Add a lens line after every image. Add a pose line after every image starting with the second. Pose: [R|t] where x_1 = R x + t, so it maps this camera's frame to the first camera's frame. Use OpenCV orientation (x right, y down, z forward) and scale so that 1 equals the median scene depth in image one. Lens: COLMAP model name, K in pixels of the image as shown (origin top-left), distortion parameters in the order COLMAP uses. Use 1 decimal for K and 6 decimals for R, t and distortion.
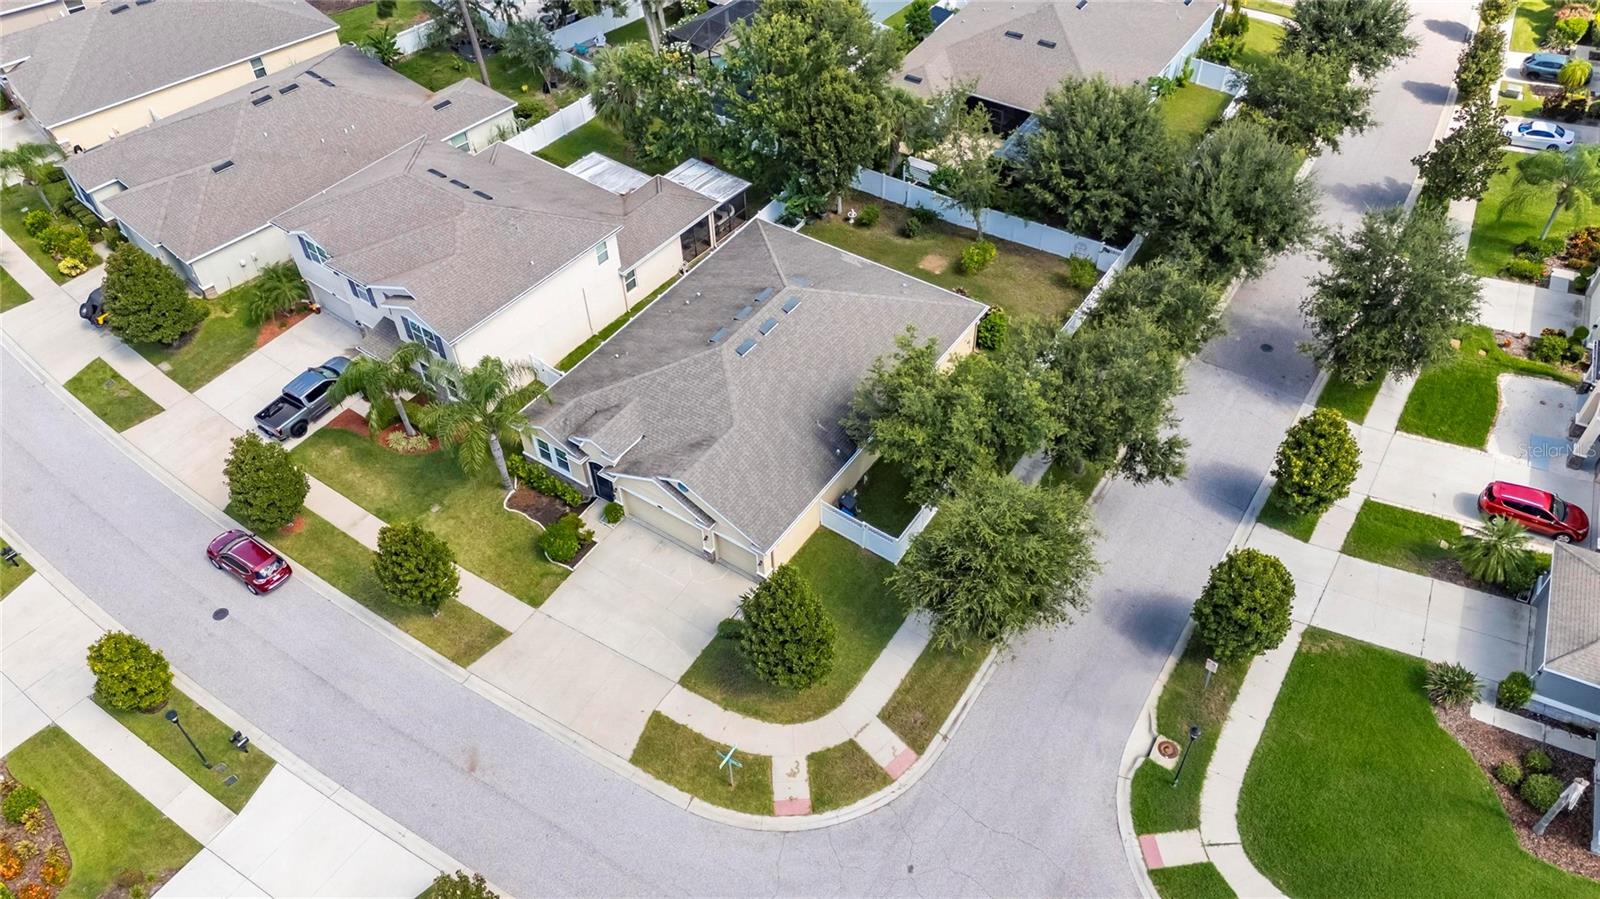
lens RADIAL K [[1176.4, 0, 808.2], [0, 1176.4, 451.5], [0, 0, 1]] dist [0.066451, -0.059052]
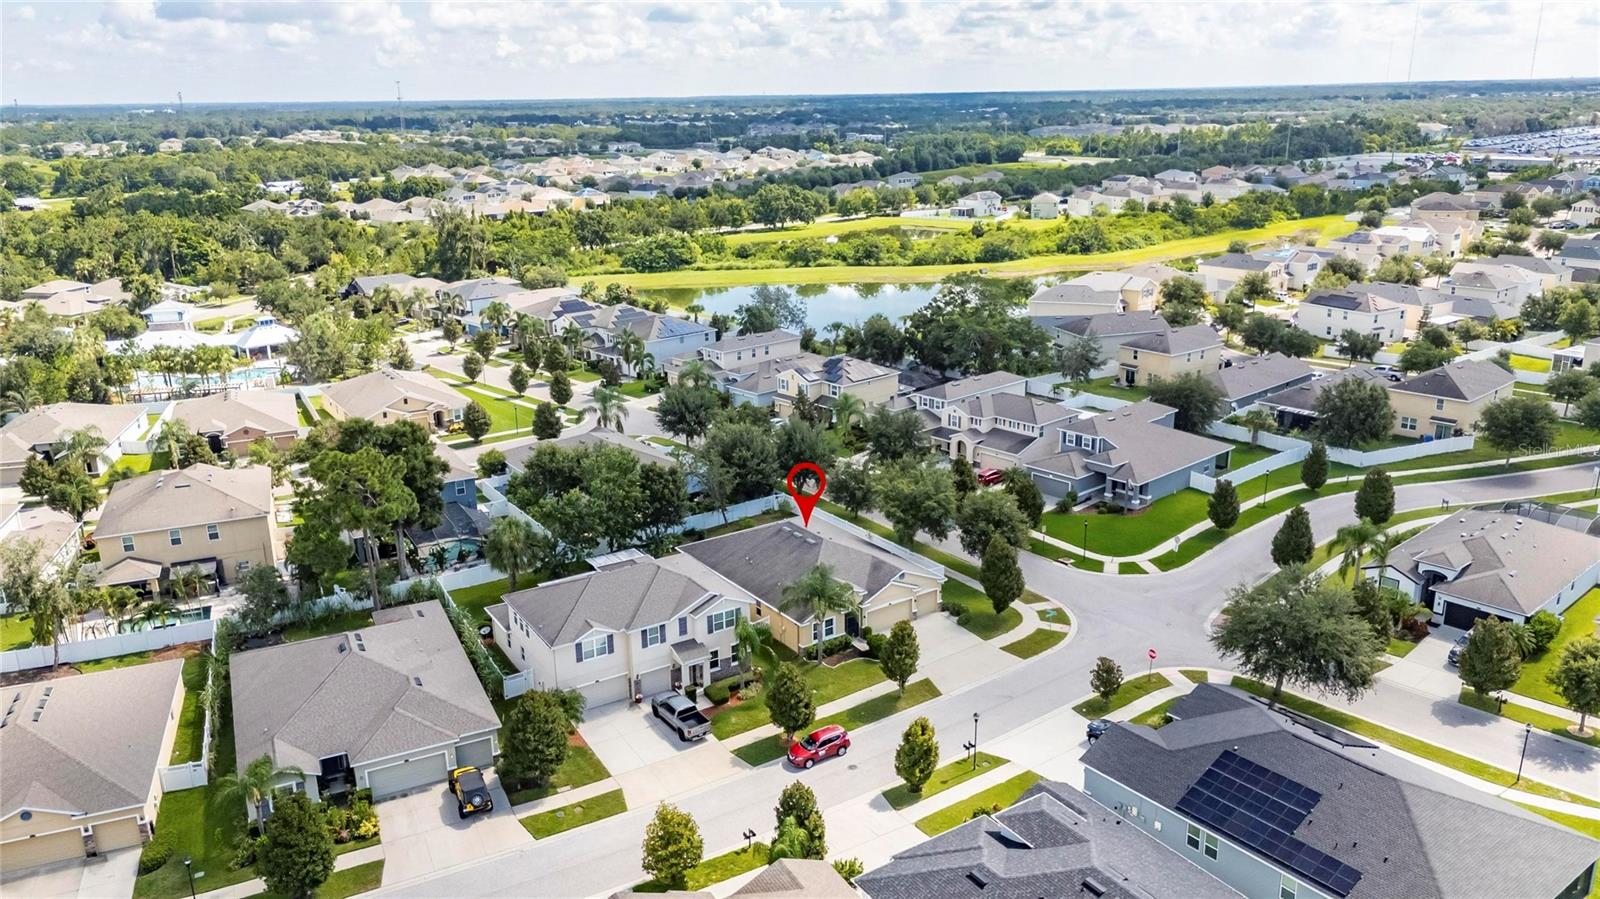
lens RADIAL K [[1176.4, 0, 808.2], [0, 1176.4, 451.5], [0, 0, 1]] dist [0.066451, -0.059052]
pose [[0.365092, -0.261613, 0.893458, -1.729957], [0.674539, 0.735781, -0.060192, -0.101416], [-0.641642, 0.624648, 0.445096, 0.133389]]
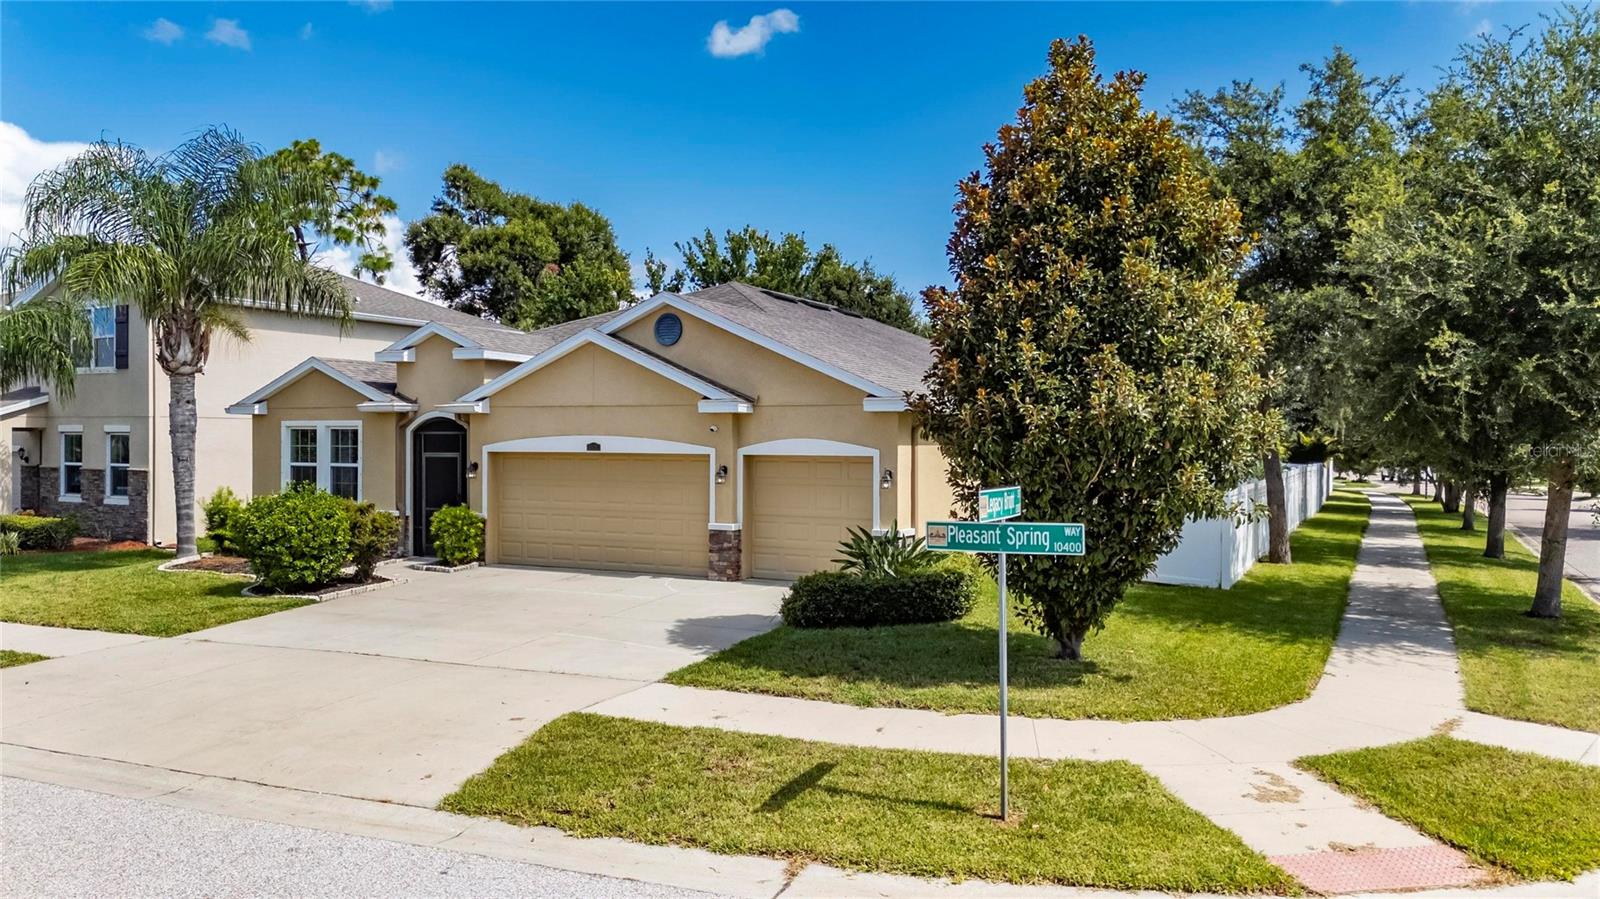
lens RADIAL K [[1176.4, 0, 808.2], [0, 1176.4, 451.5], [0, 0, 1]] dist [0.066451, -0.059052]
pose [[0.992603, 0.020531, 0.119659, -0.103308], [0.070809, 0.702707, -0.707947, 0.326097], [-0.098620, 0.711183, 0.696055, 0.731280]]
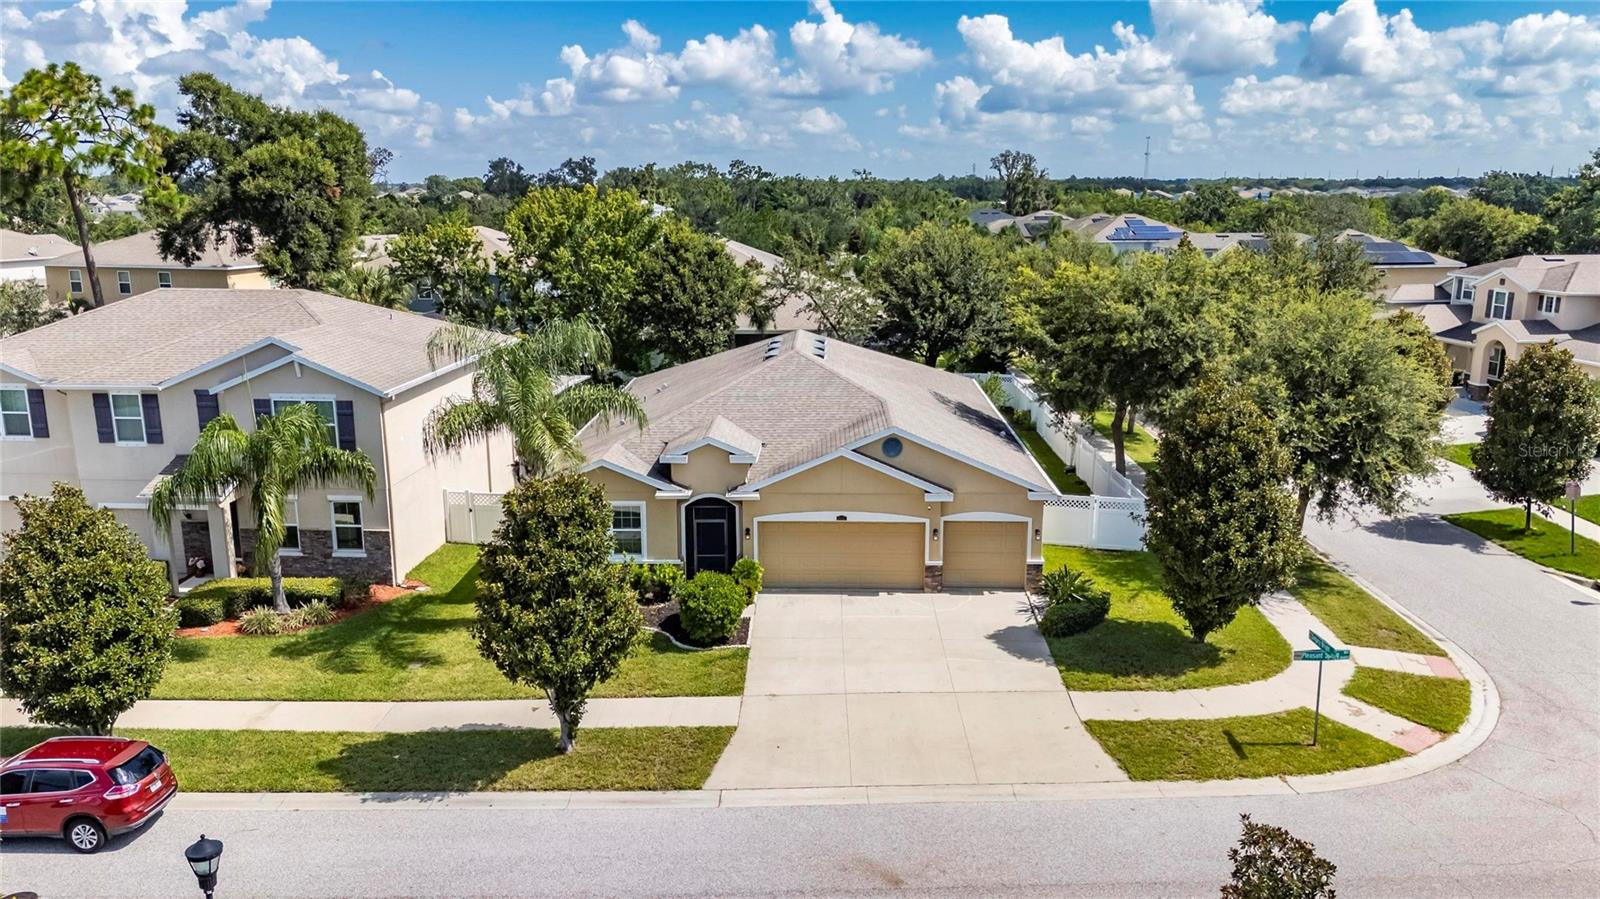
lens RADIAL K [[1176.4, 0, 808.2], [0, 1176.4, 451.5], [0, 0, 1]] dist [0.066451, -0.059052]
pose [[0.837329, -0.105078, 0.536506, -0.471676], [0.382865, 0.813227, -0.438265, 0.284038], [-0.390249, 0.572382, 0.721169, 0.543890]]
